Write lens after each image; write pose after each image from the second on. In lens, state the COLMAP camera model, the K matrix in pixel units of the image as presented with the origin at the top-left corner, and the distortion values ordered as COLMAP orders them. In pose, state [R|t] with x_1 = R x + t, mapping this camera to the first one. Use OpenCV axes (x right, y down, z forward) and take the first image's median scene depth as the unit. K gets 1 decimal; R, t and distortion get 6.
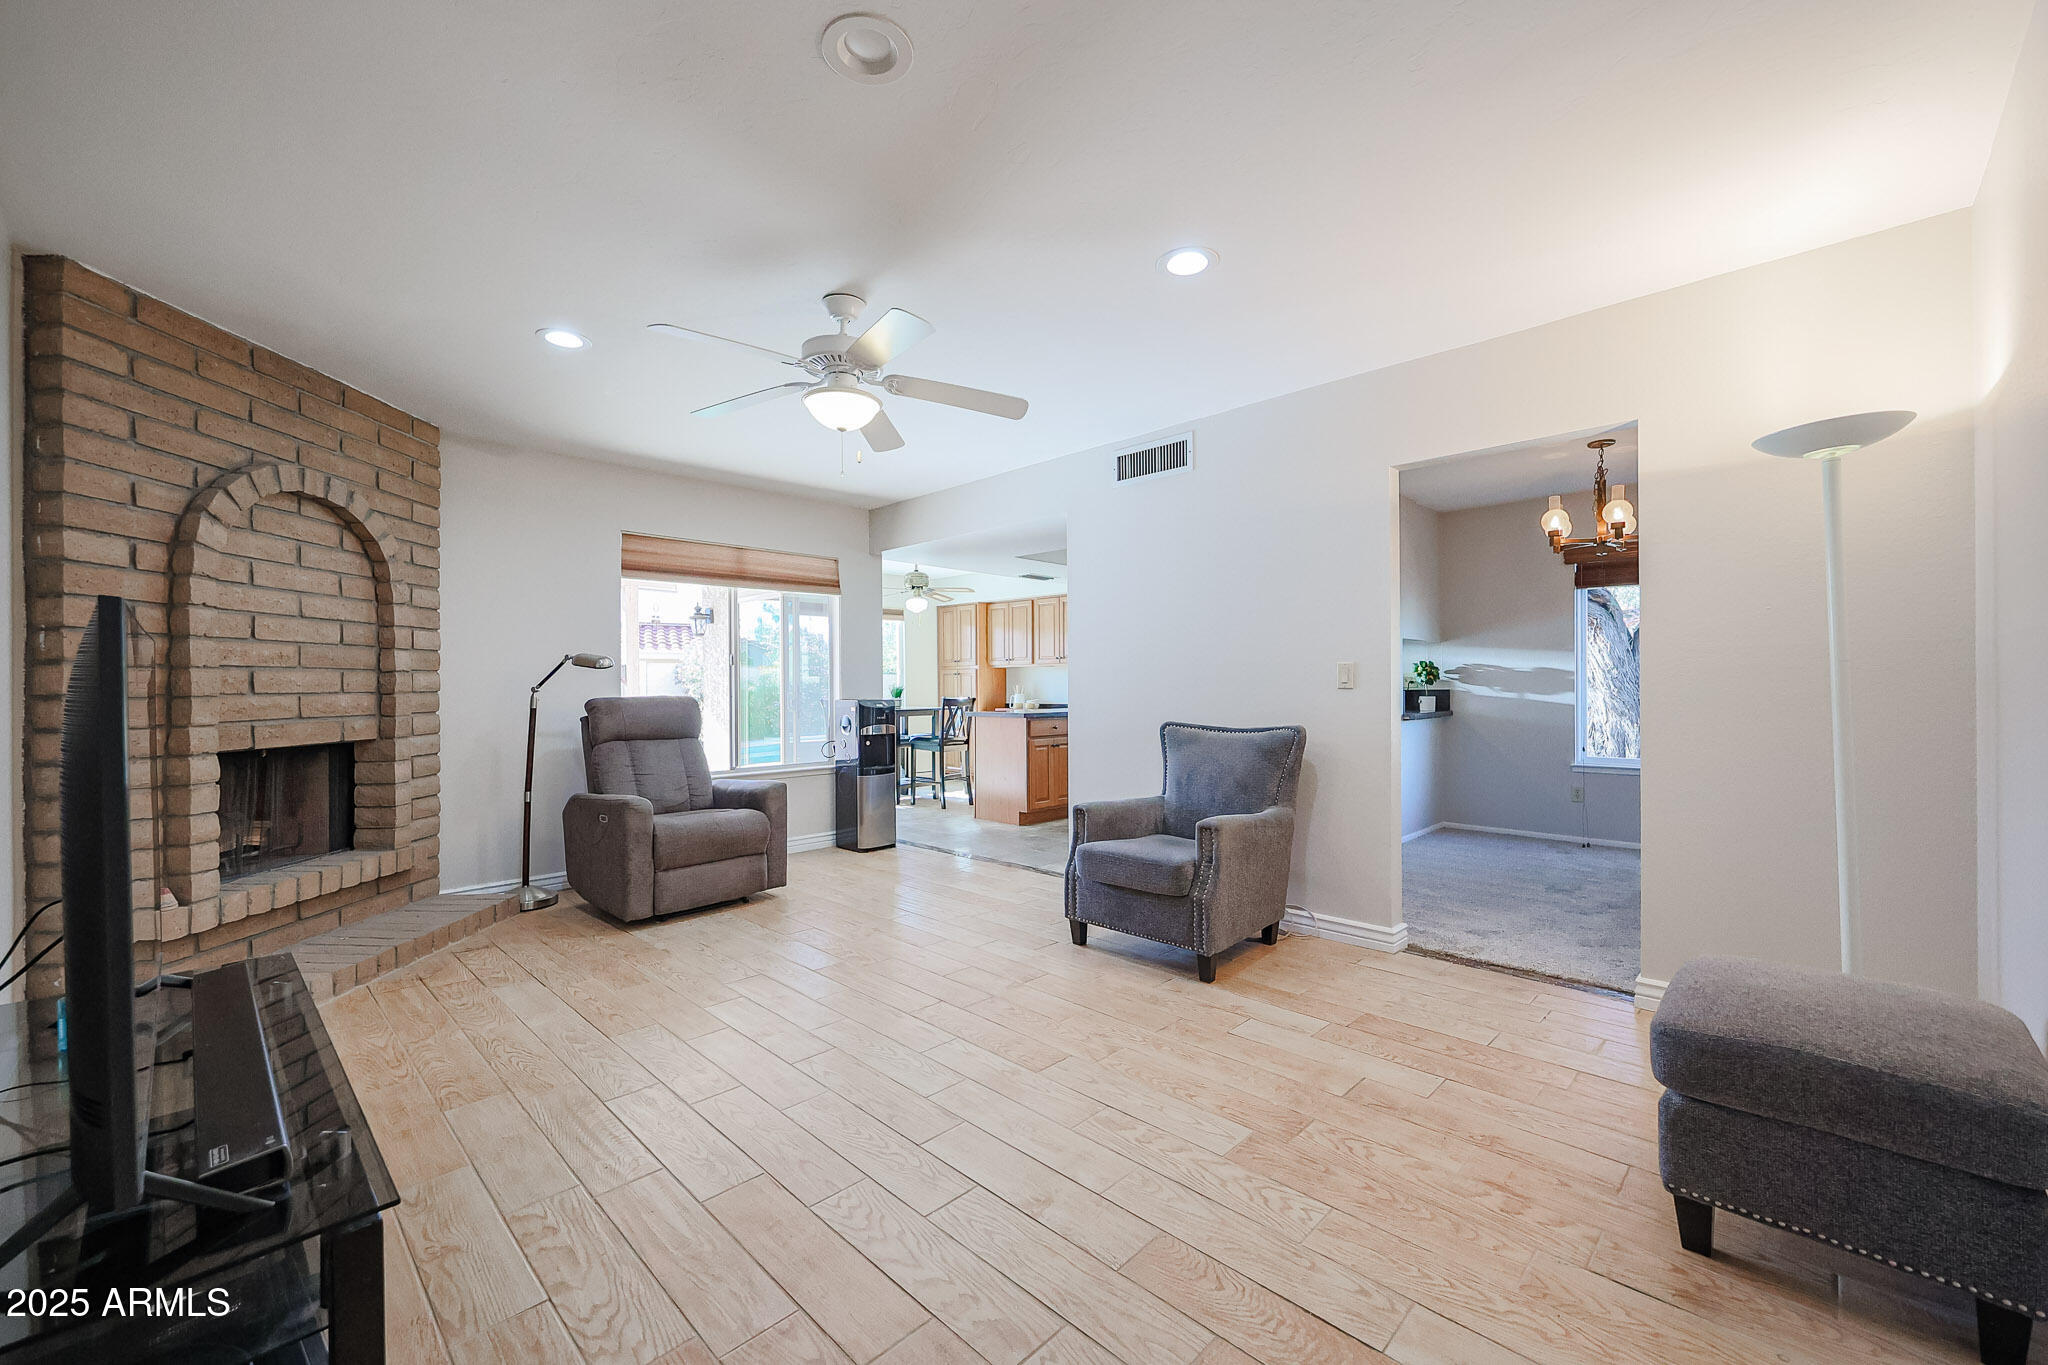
lens RADIAL K [[813.4, 0, 1015.4], [0, 813.4, 685.8], [0, 0, 1]] dist [0.004379, -0.000123]
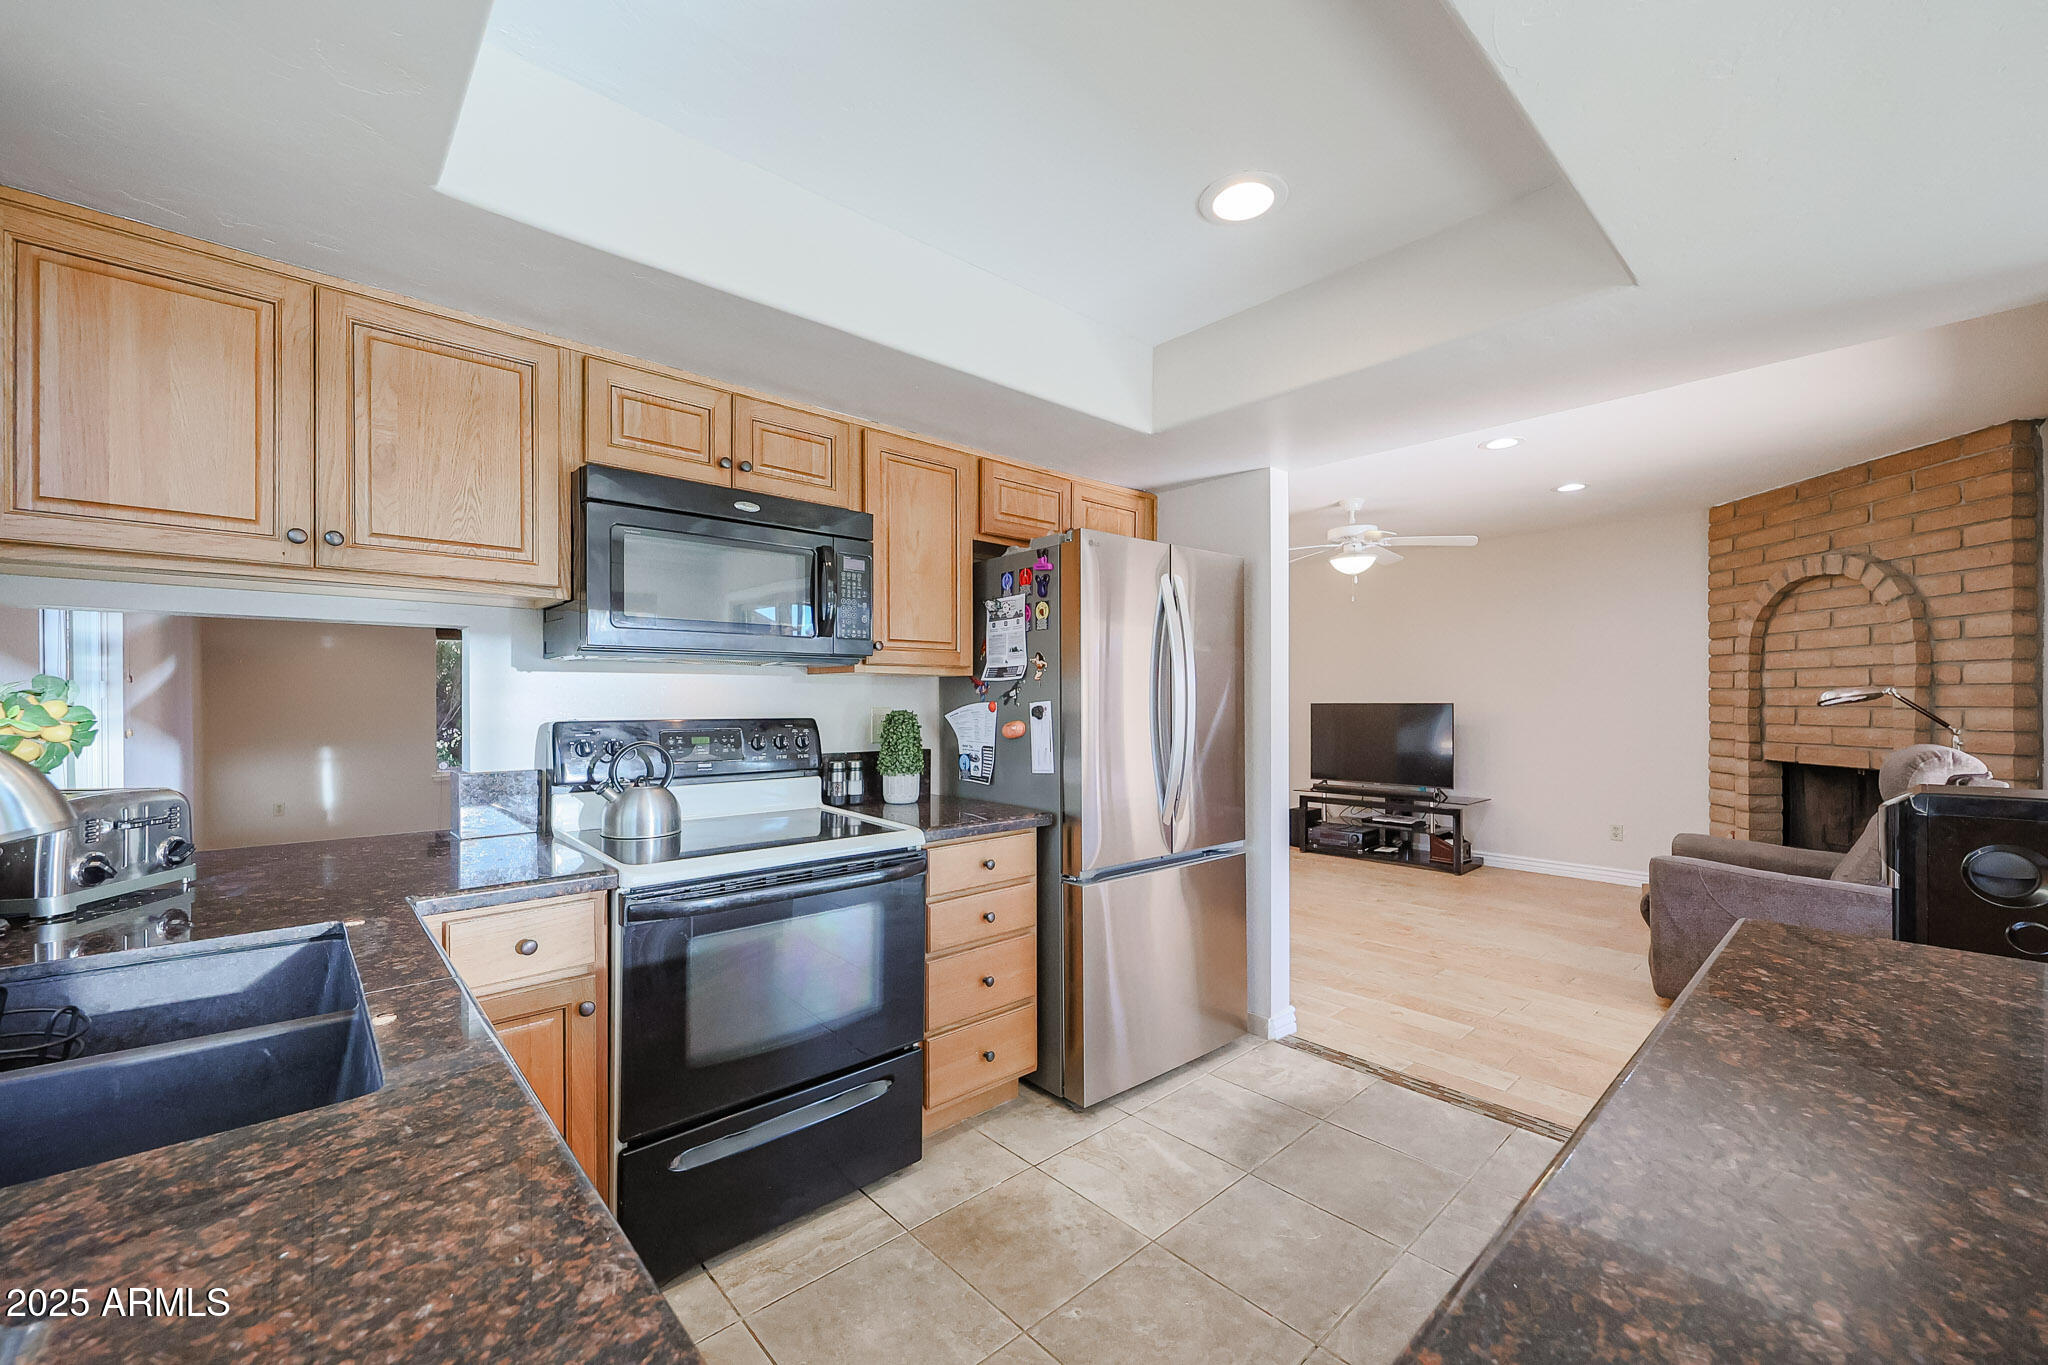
lens RADIAL K [[809.6, 0, 1014.7], [0, 809.6, 696.0], [0, 0, 1]] dist [0.001357, -0.000087]
pose [[-0.998324, 0.007008, 0.057442, 0.320311], [0.006728, 0.999965, -0.005069, -0.037092], [-0.057475, -0.004674, -0.998336, 2.153232]]
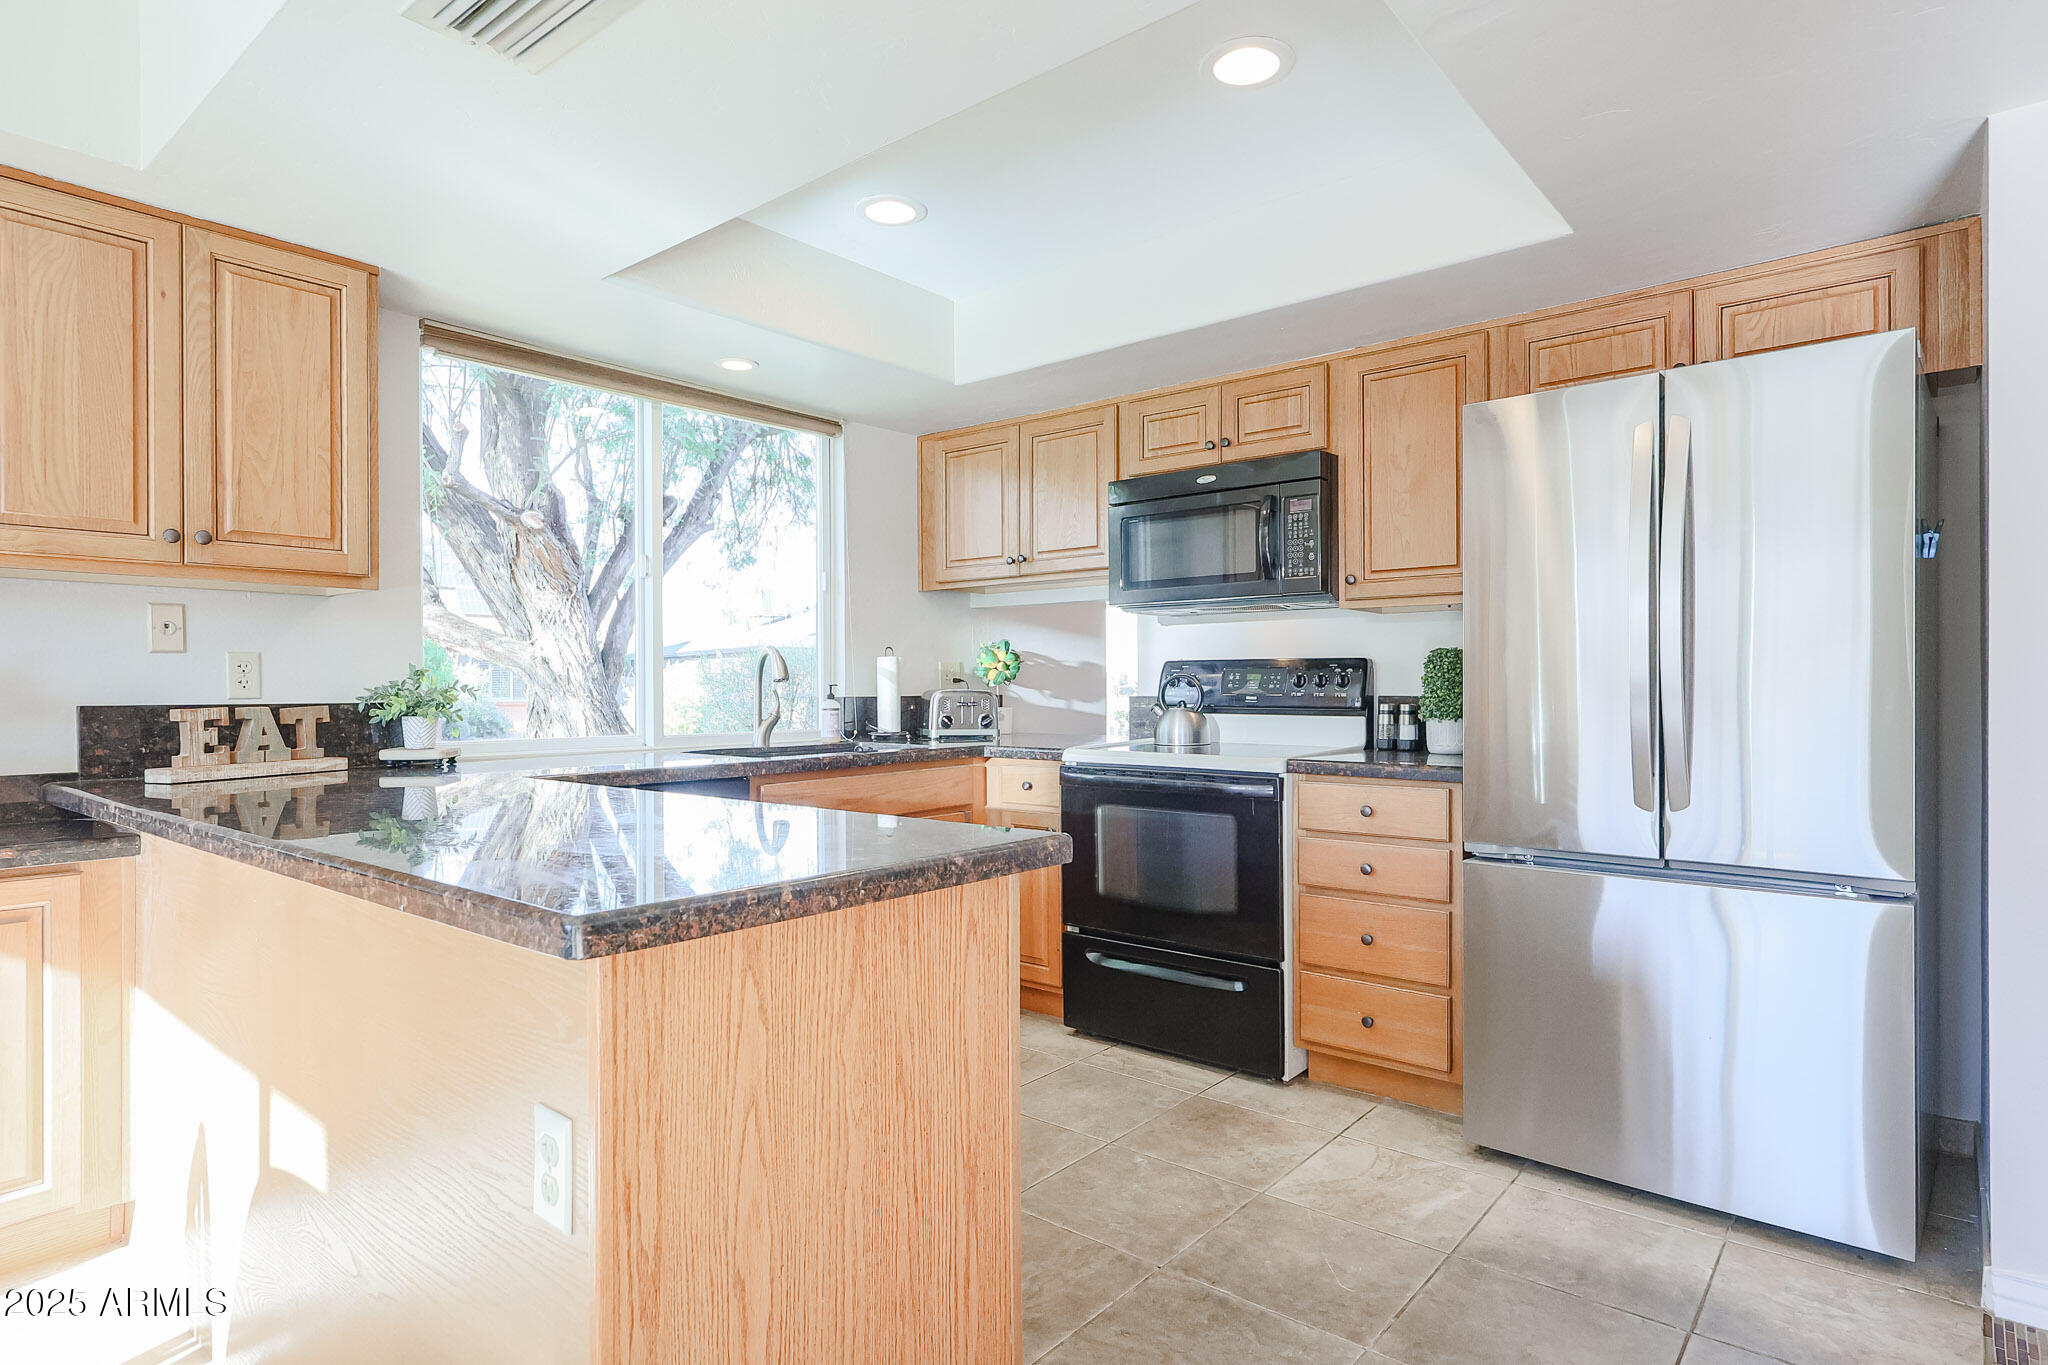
lens RADIAL K [[1101.4, 0, 1024.0], [0, 1101.4, 682.5], [0, 0, 1]] dist [0.003264, -0.000058]
pose [[-0.090853, 0.009302, 0.995821, -0.386868], [0.001216, 0.999957, -0.009230, 0.006890], [-0.995864, 0.000372, -0.090860, 1.833669]]
